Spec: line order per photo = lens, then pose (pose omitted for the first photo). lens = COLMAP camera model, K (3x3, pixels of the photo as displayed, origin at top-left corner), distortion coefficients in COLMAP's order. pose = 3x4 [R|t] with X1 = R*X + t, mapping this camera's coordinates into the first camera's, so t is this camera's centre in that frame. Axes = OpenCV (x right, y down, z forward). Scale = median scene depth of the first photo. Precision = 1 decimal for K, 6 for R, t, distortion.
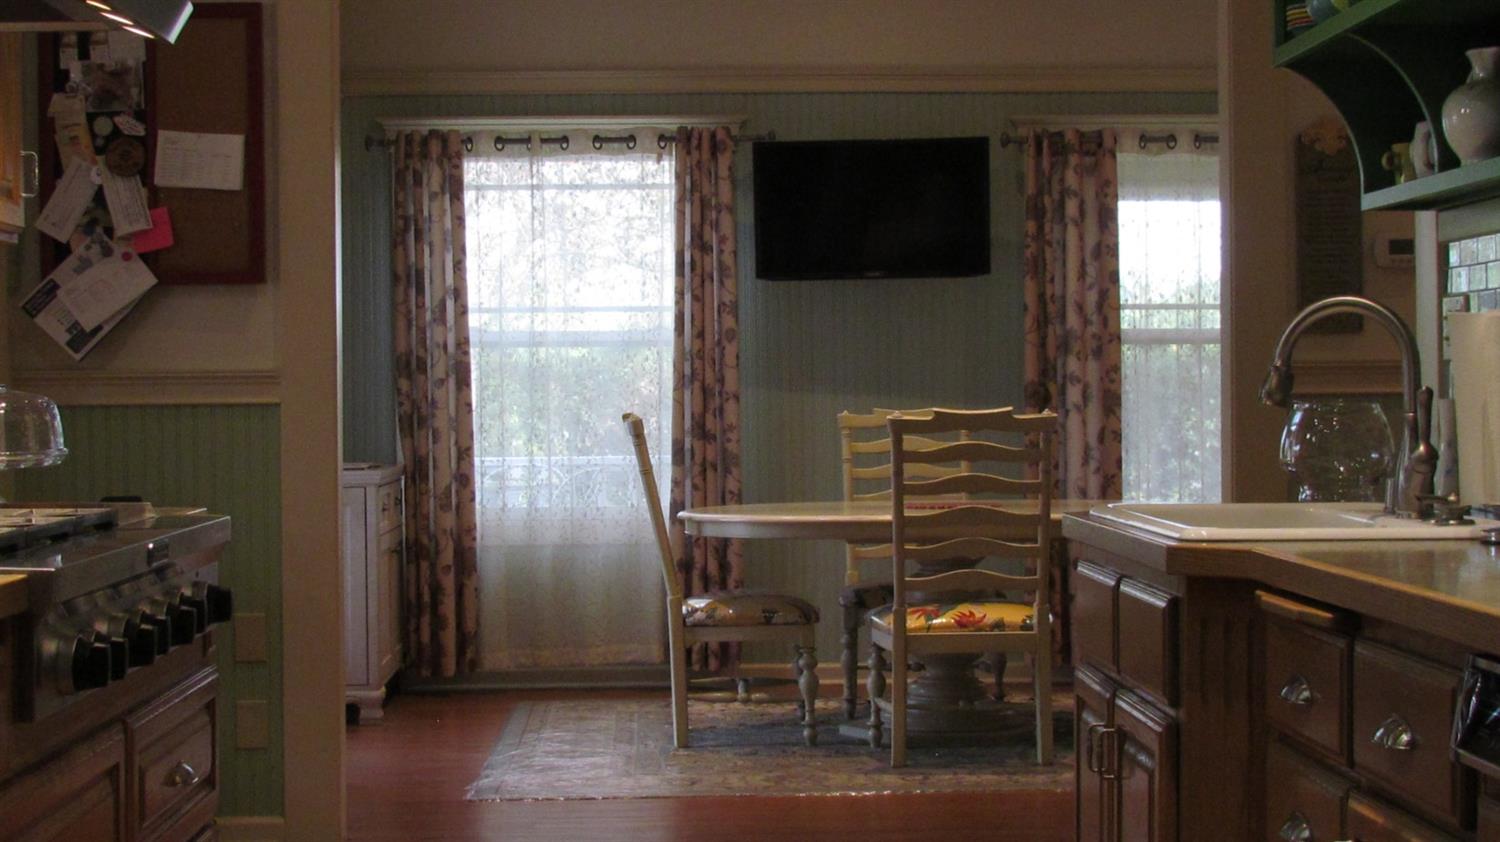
lens RADIAL K [[2440.7, 0, 759.8], [0, 2440.7, 415.6], [0, 0, 1]] dist [-0.056468, 0.000000]
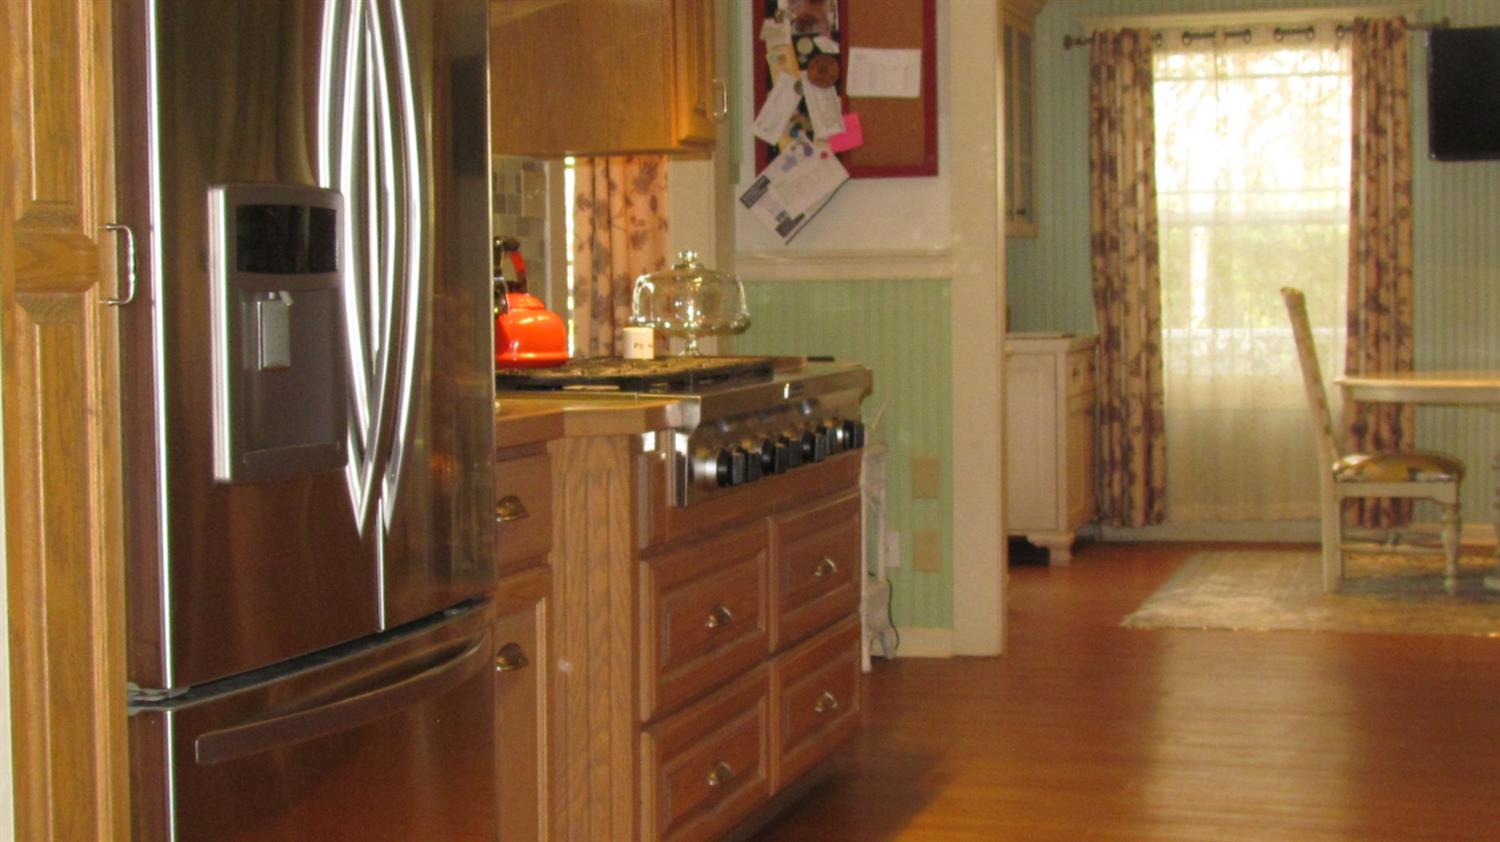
lens RADIAL K [[2440.7, 0, 746.7], [0, 2440.7, 420.8], [0, 0, 1]] dist [-0.056468, 0.000000]
pose [[0.948155, 0.014212, -0.317490, 0.053832], [0.002473, 0.998639, 0.052087, 0.001268], [0.317798, -0.050172, 0.946830, -0.095256]]
